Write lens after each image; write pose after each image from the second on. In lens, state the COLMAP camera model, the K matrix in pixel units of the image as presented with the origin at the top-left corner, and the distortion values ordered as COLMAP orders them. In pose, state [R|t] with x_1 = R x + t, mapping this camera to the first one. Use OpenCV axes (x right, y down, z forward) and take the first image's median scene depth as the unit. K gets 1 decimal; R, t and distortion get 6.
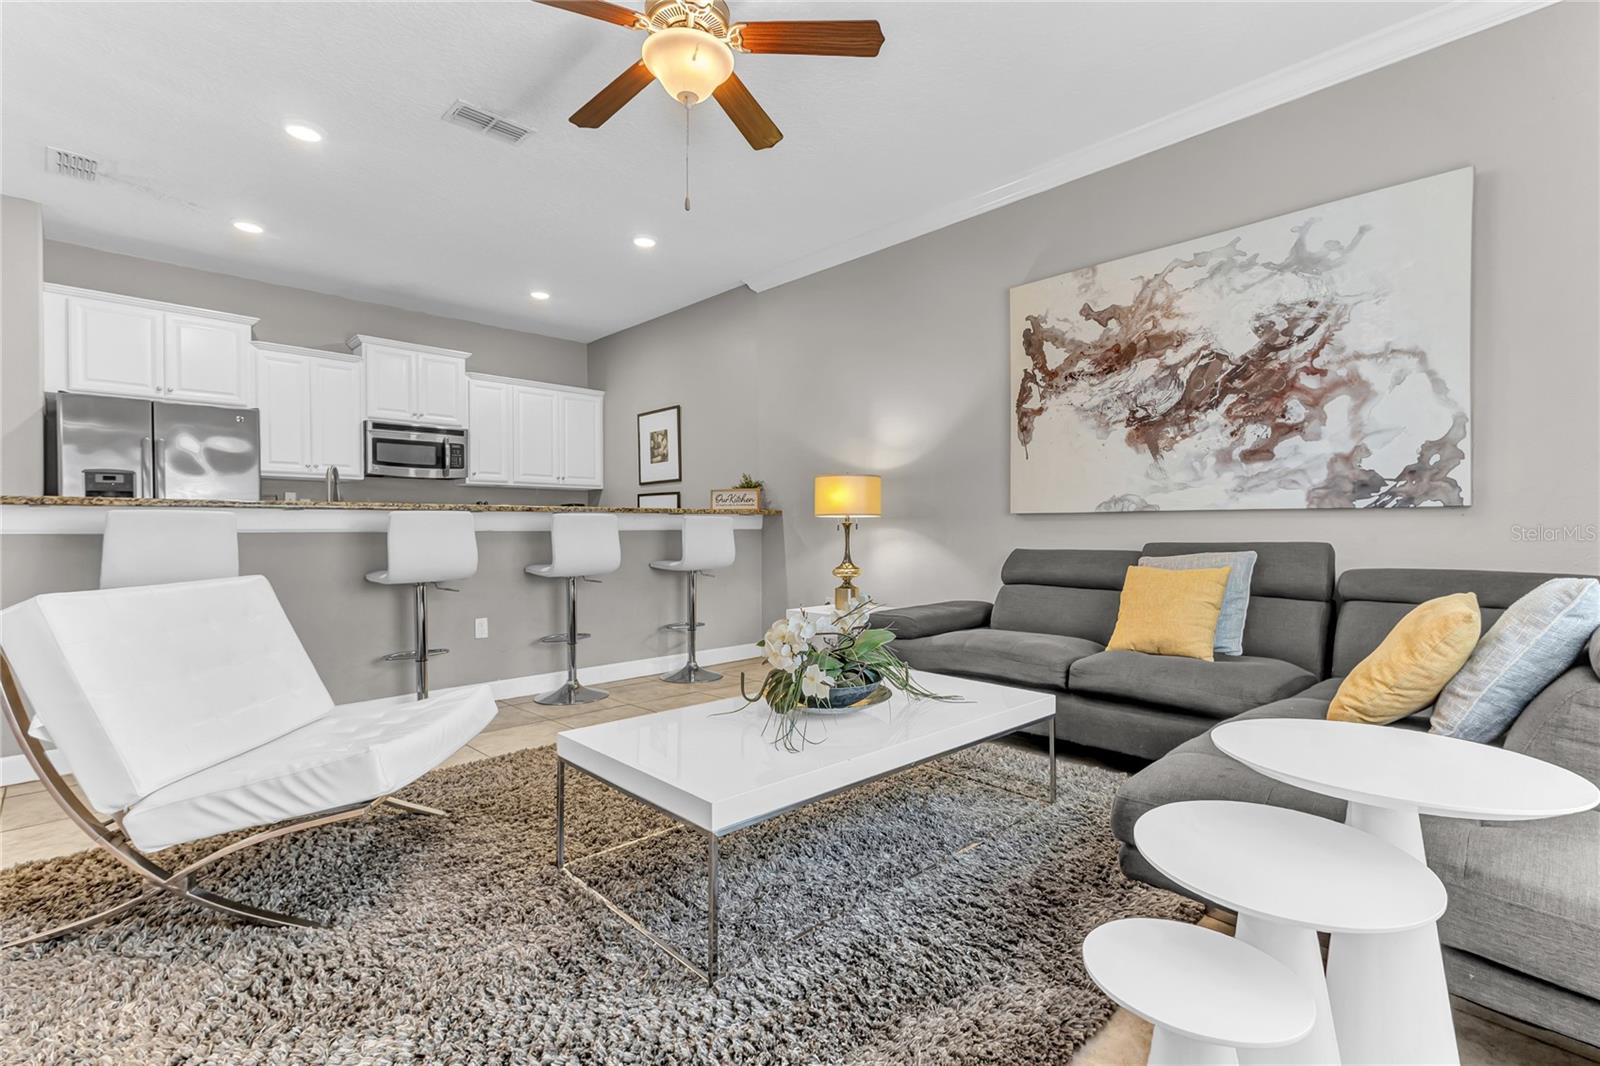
lens RADIAL K [[746.3, 0, 802.3], [0, 746.3, 535.5], [0, 0, 1]] dist [0.025297, 0.000491]
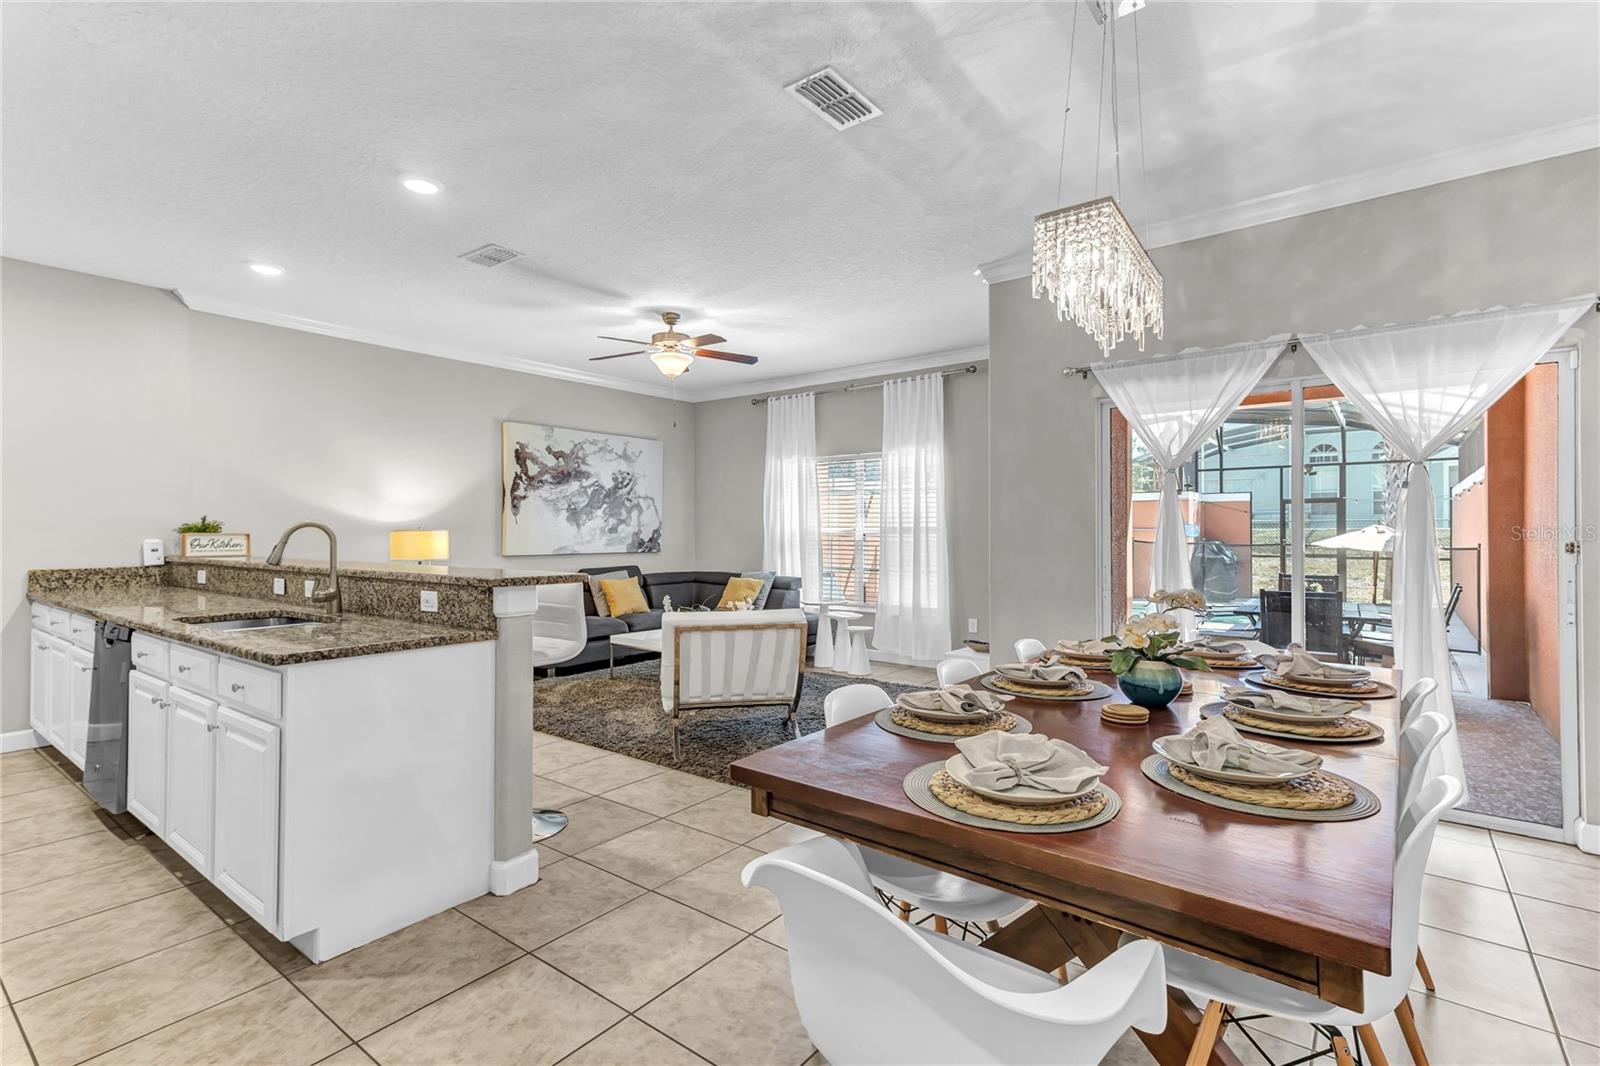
lens RADIAL K [[746.3, 0, 793.7], [0, 746.3, 531.0], [0, 0, 1]] dist [0.025297, 0.000491]
pose [[-0.141620, -0.004353, 0.989912, -1.681815], [0.005983, 0.999968, 0.005253, -0.103286], [-0.989903, 0.006666, -0.141589, 0.691511]]
